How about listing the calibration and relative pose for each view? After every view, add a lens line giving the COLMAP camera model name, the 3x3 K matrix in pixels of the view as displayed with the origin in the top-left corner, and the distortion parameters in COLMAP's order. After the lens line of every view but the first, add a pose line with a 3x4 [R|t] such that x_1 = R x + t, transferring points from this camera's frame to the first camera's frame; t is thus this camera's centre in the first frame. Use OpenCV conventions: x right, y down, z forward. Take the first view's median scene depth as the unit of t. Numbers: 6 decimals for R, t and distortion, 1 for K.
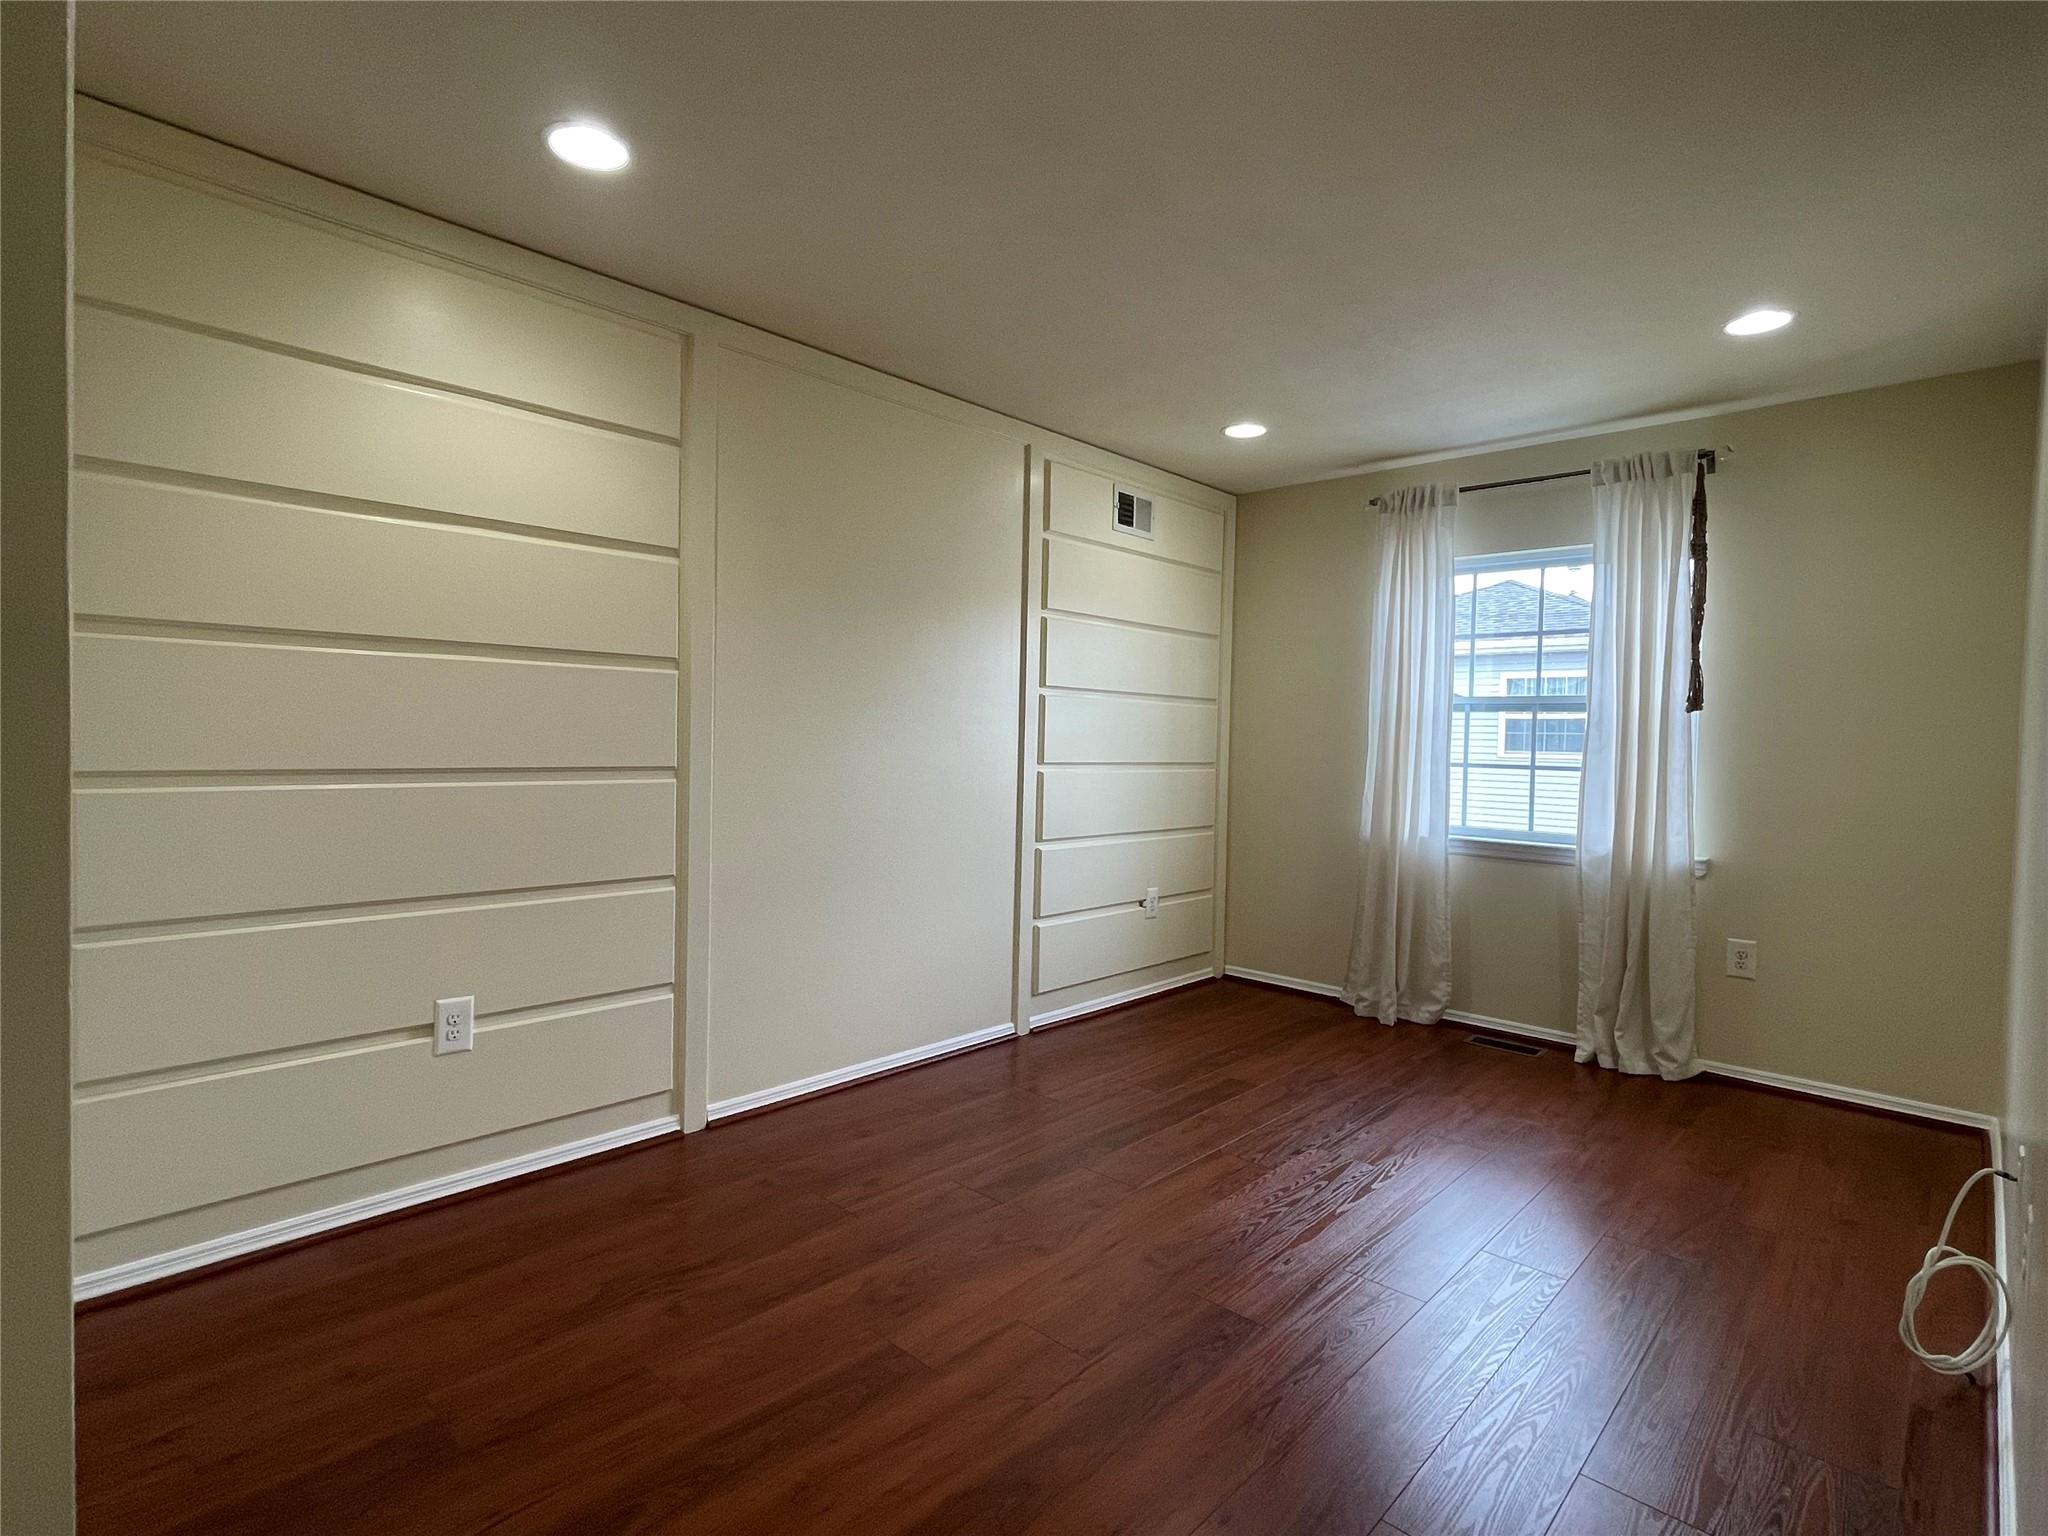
lens RADIAL K [[1016.9, 0, 1023.7], [0, 1016.9, 760.7], [0, 0, 1]] dist [0.000054, 0.000020]
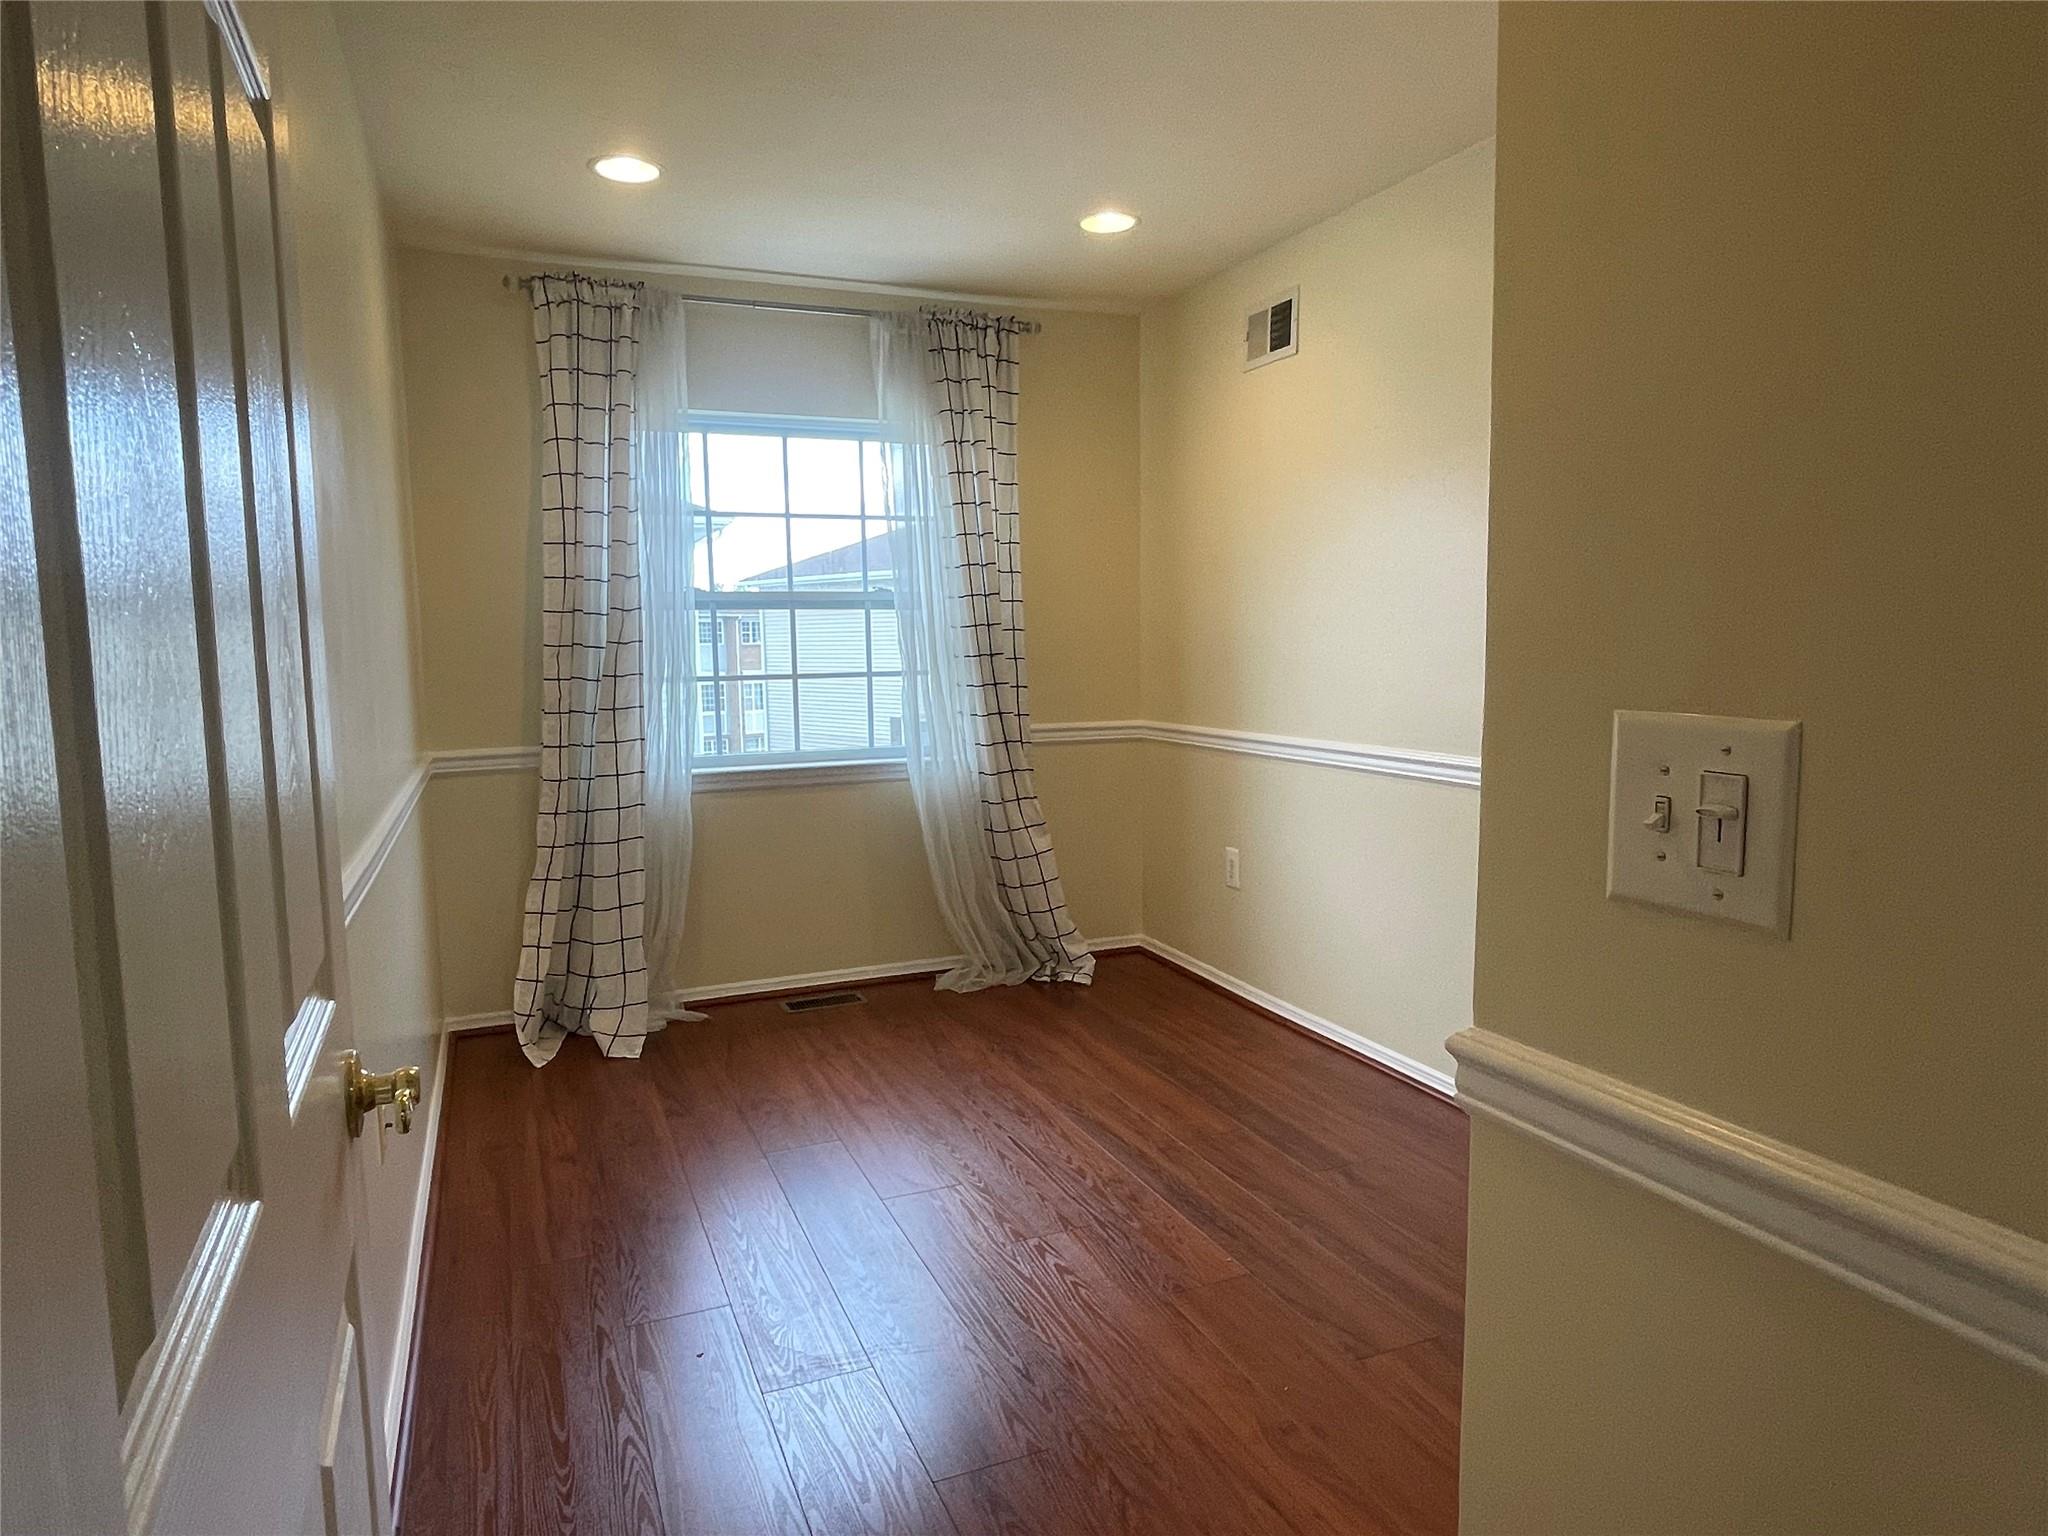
lens RADIAL K [[1304.6, 0, 1022.4], [0, 1304.6, 770.3], [0, 0, 1]] dist [-0.000218, -0.000313]
pose [[0.421320, -0.123705, 0.898436, -0.389019], [0.058578, 0.992297, 0.109158, -0.021721], [-0.905018, 0.006638, 0.425321, 0.352623]]
